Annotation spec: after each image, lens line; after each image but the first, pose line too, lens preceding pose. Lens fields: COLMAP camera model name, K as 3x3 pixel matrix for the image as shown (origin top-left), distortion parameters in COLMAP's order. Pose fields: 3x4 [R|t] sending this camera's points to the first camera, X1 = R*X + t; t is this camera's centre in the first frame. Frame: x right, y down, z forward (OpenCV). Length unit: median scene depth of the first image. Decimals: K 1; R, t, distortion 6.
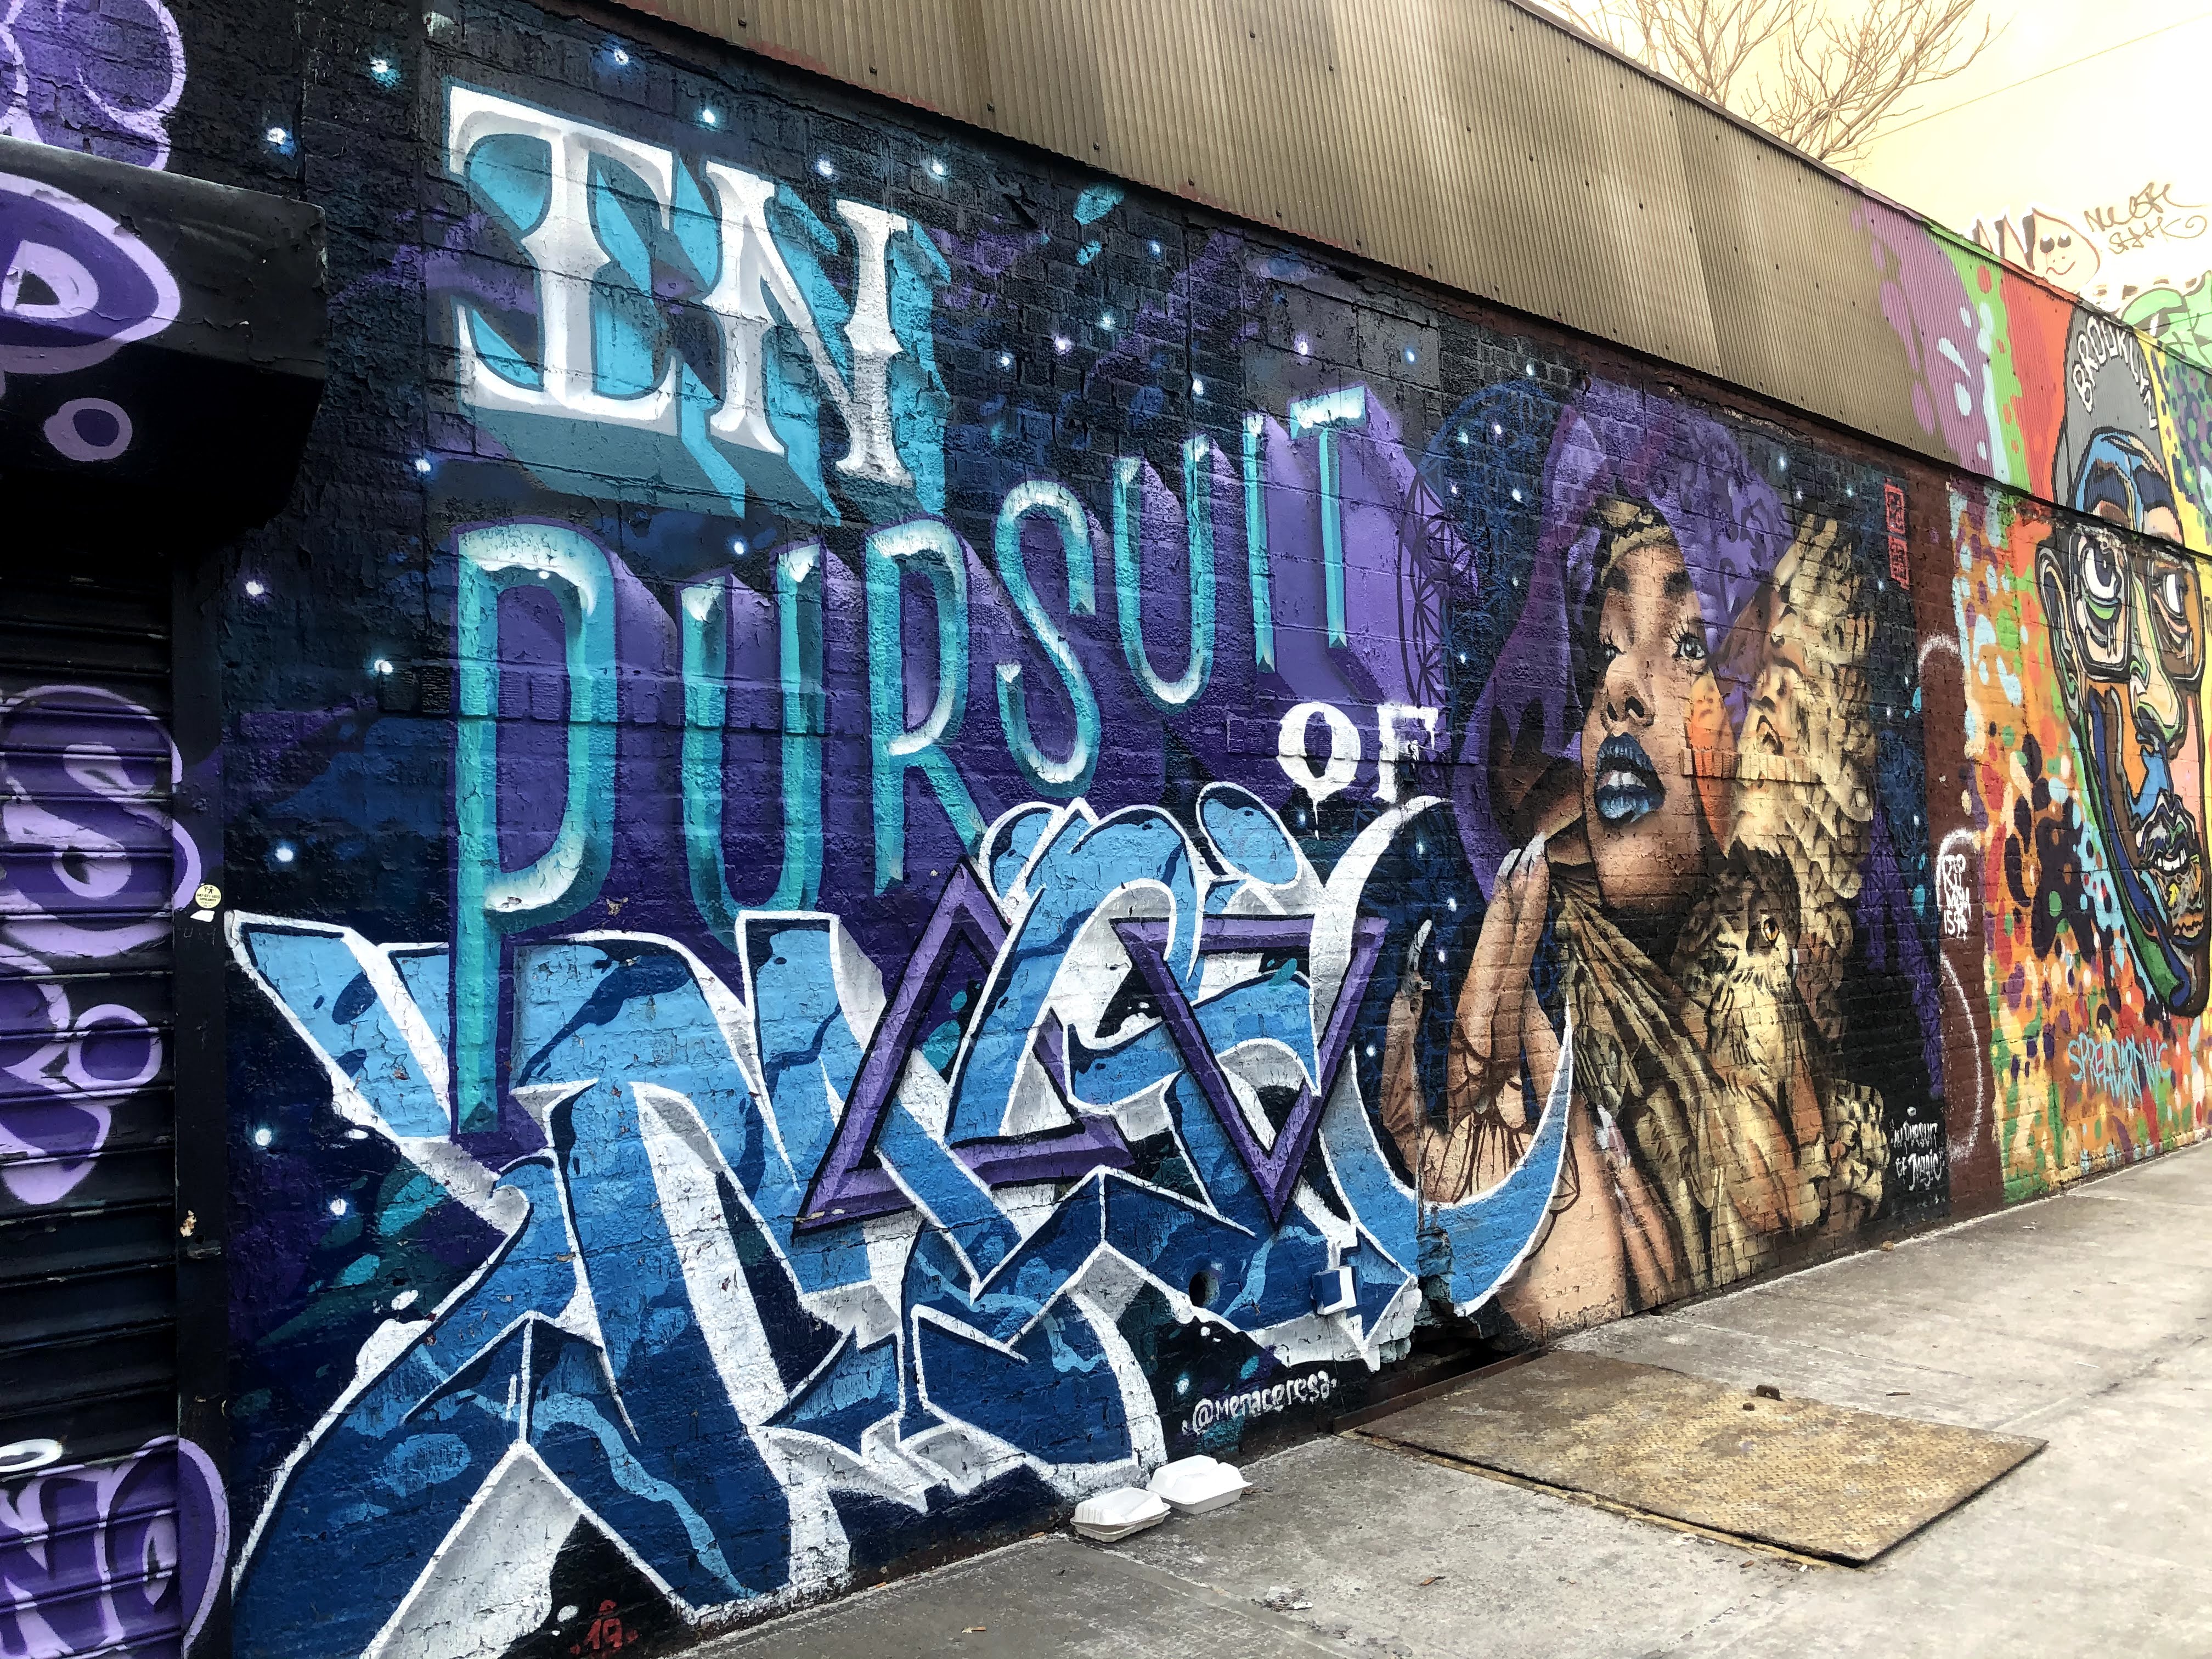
lens RADIAL K [[1812.3, 0, 1111.9], [0, 1812.3, 832.3], [0, 0, 1]] dist [0.013919, -0.012181]
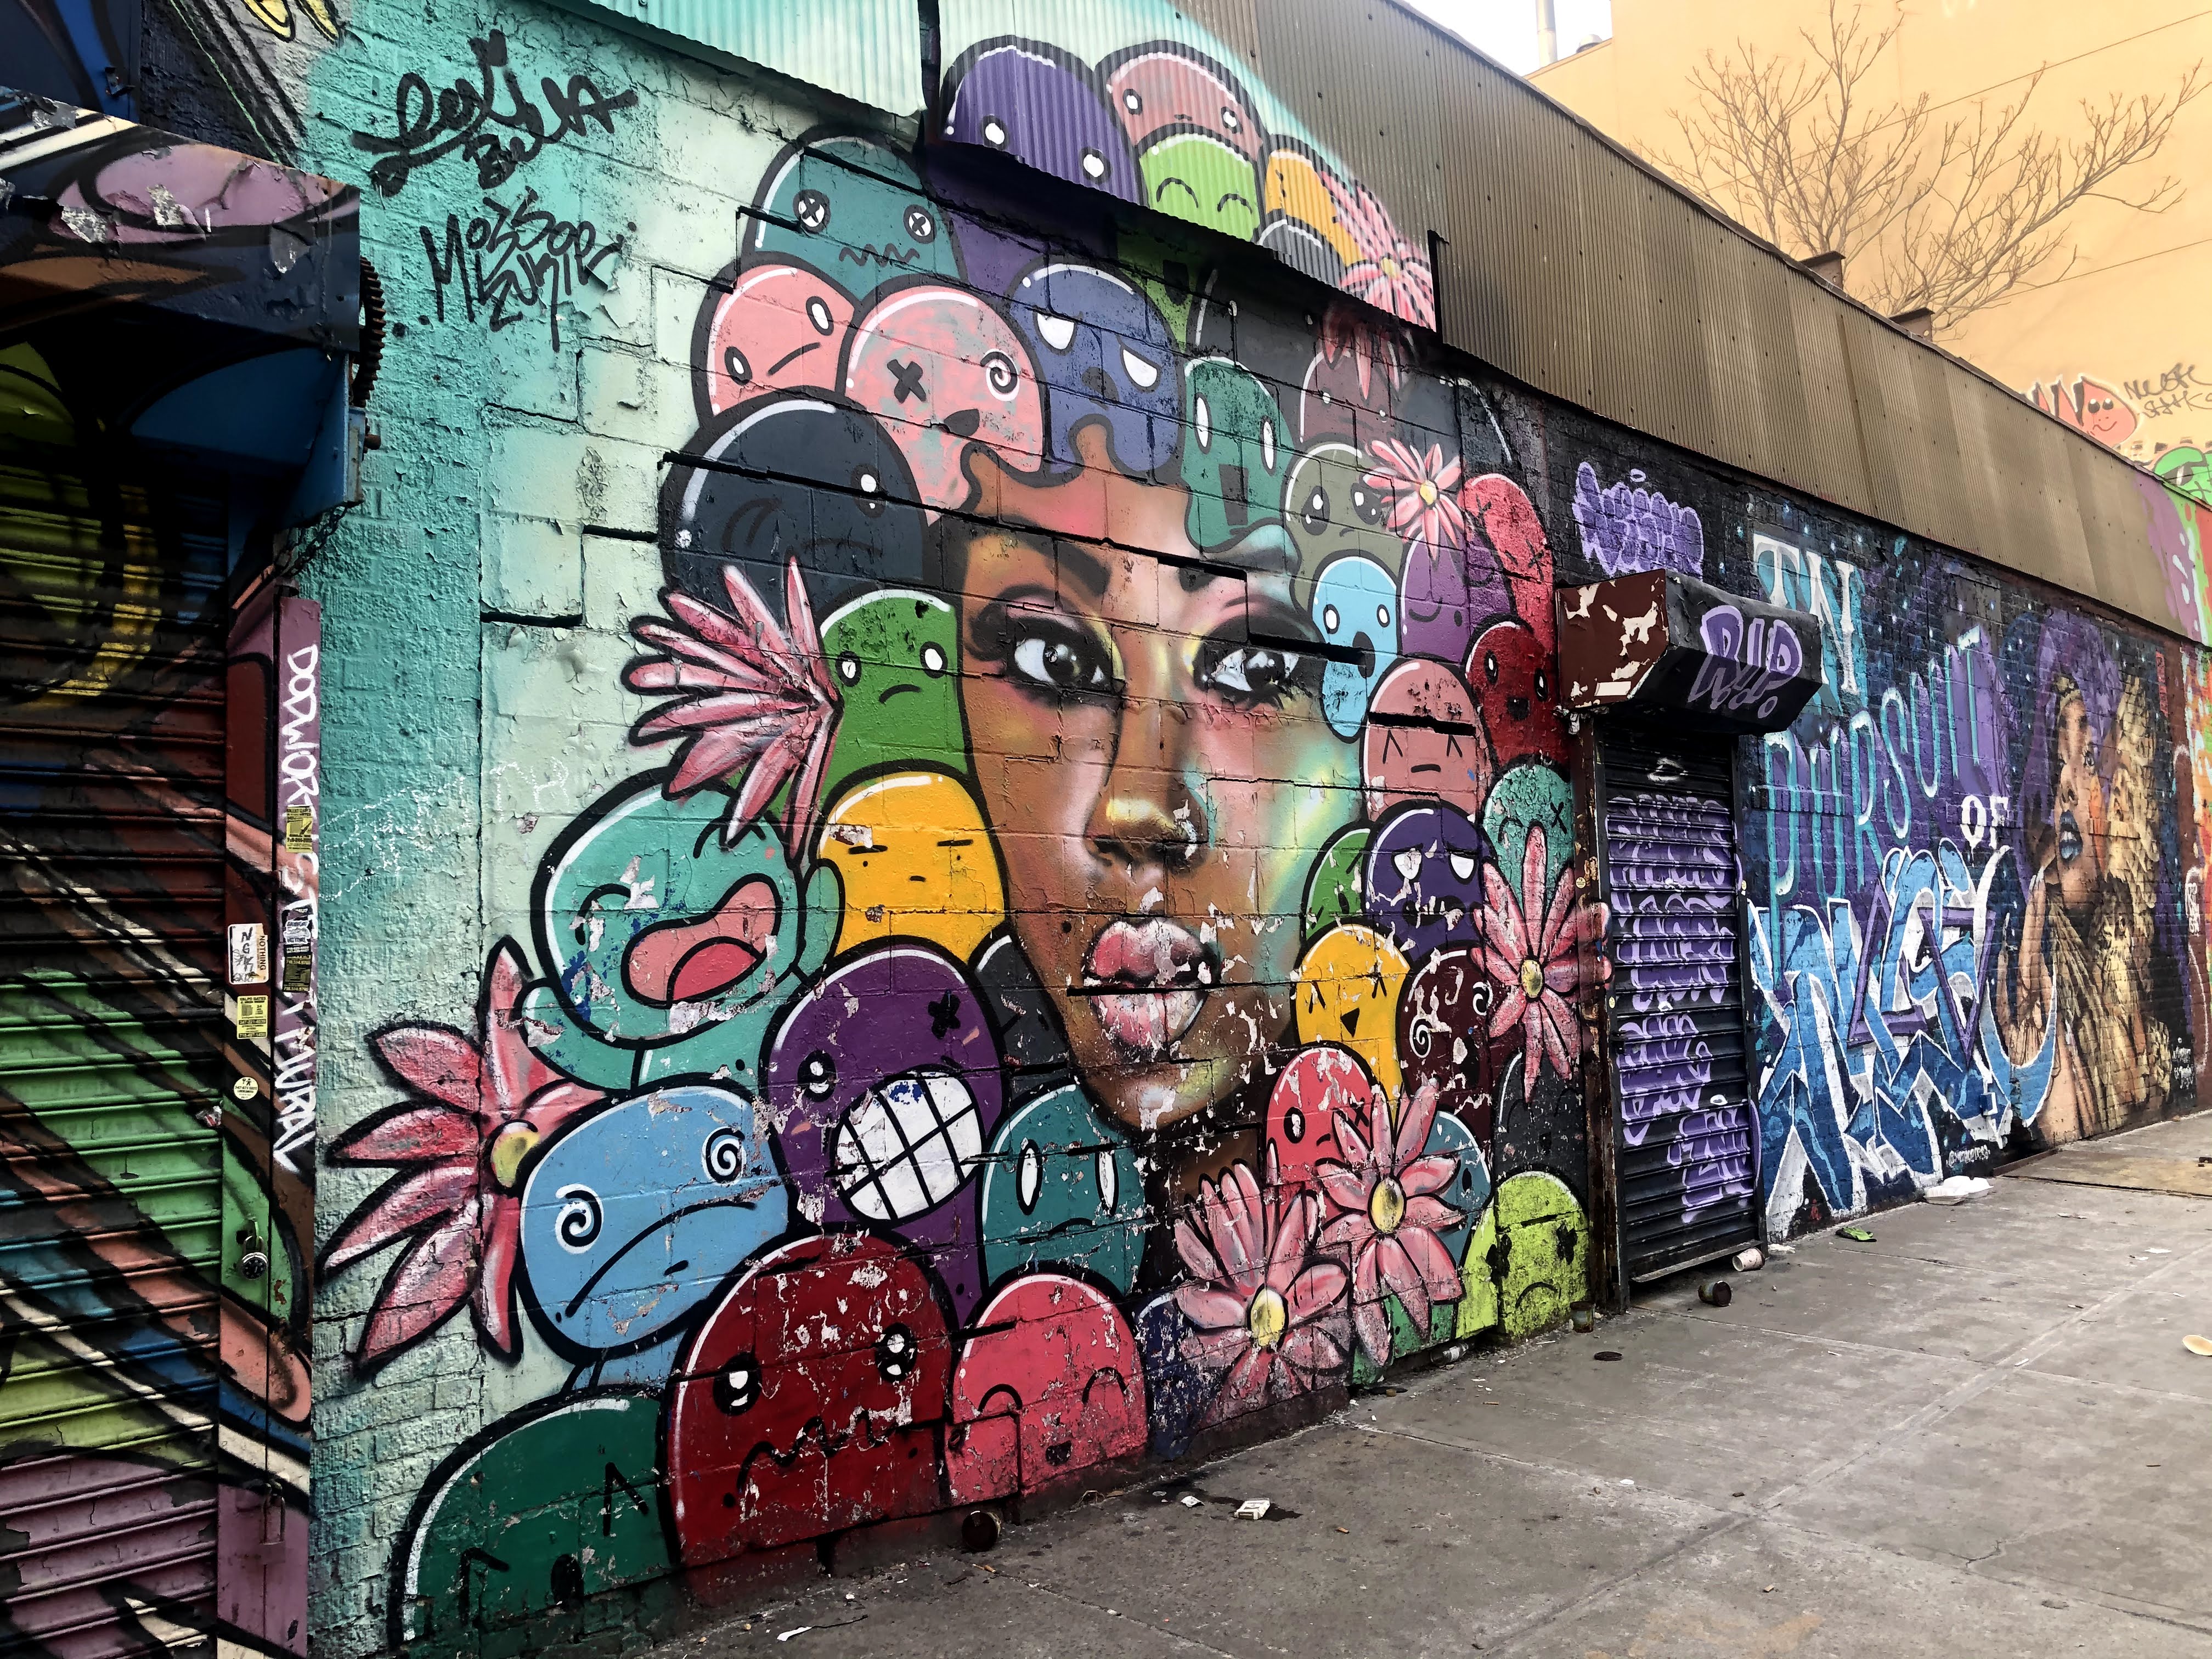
lens RADIAL K [[1812.3, 0, 1099.4], [0, 1812.3, 830.2], [0, 0, 1]] dist [0.013919, -0.012181]
pose [[0.998593, 0.014551, 0.050985, -0.818285], [-0.013758, 0.999779, -0.015867, 0.006345], [-0.051205, 0.015143, 0.998573, -0.776524]]
